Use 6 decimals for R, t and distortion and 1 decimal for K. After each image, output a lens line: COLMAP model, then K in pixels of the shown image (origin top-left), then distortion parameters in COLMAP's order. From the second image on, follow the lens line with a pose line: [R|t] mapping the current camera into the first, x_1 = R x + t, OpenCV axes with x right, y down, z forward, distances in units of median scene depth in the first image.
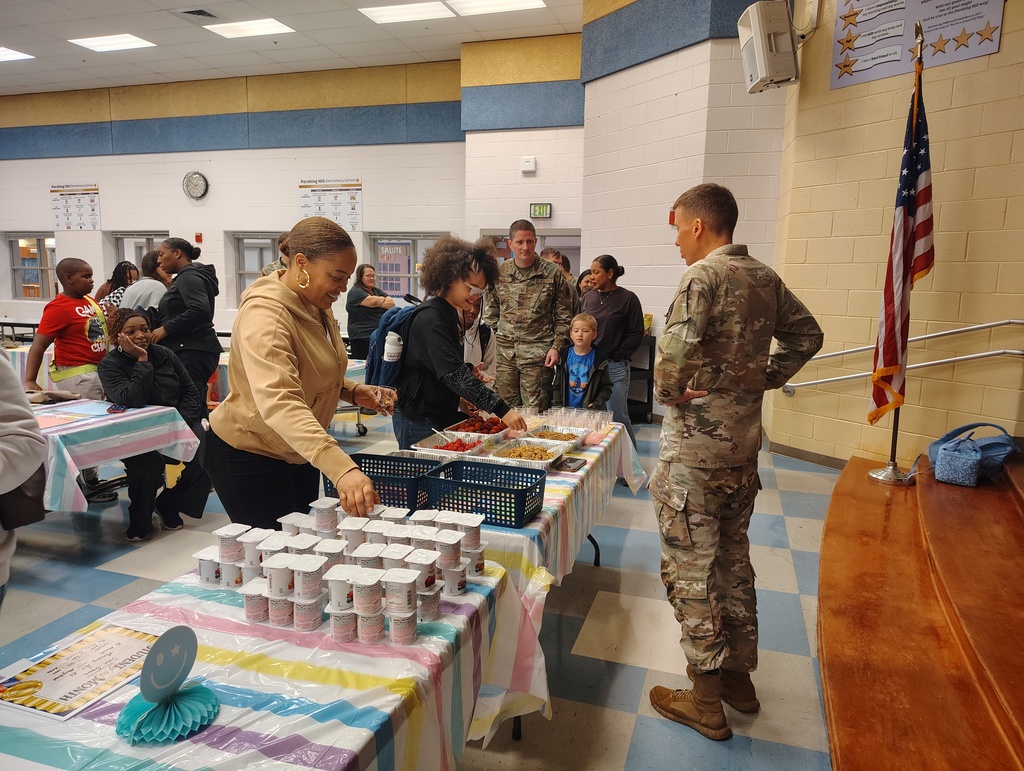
lens RADIAL K [[719.0, 0, 512.0], [0, 719.0, 385.5], [0, 0, 1]] dist [0.006039, -0.000994]
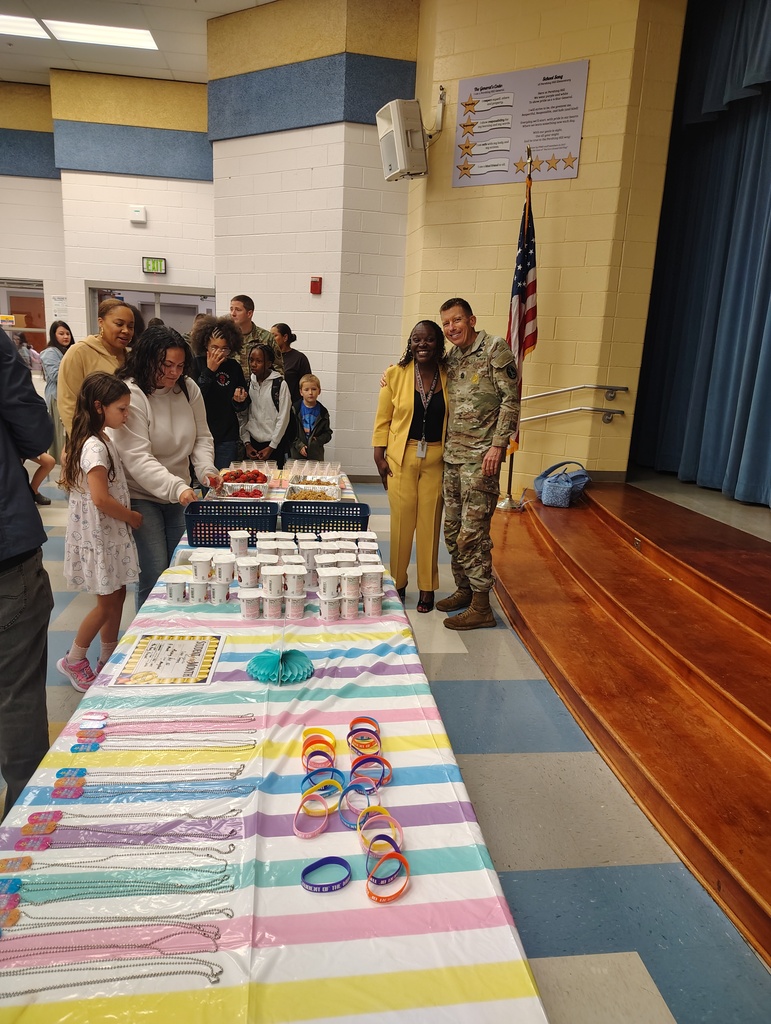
lens RADIAL K [[721.2, 0, 385.5], [0, 721.2, 512.0], [0, 0, 1]] dist [0.101454, -0.144990]
pose [[0.903416, -0.067160, 0.423472, -0.223839], [0.029288, 0.995016, 0.095322, 0.005314], [-0.427763, -0.073713, 0.900880, -0.089130]]
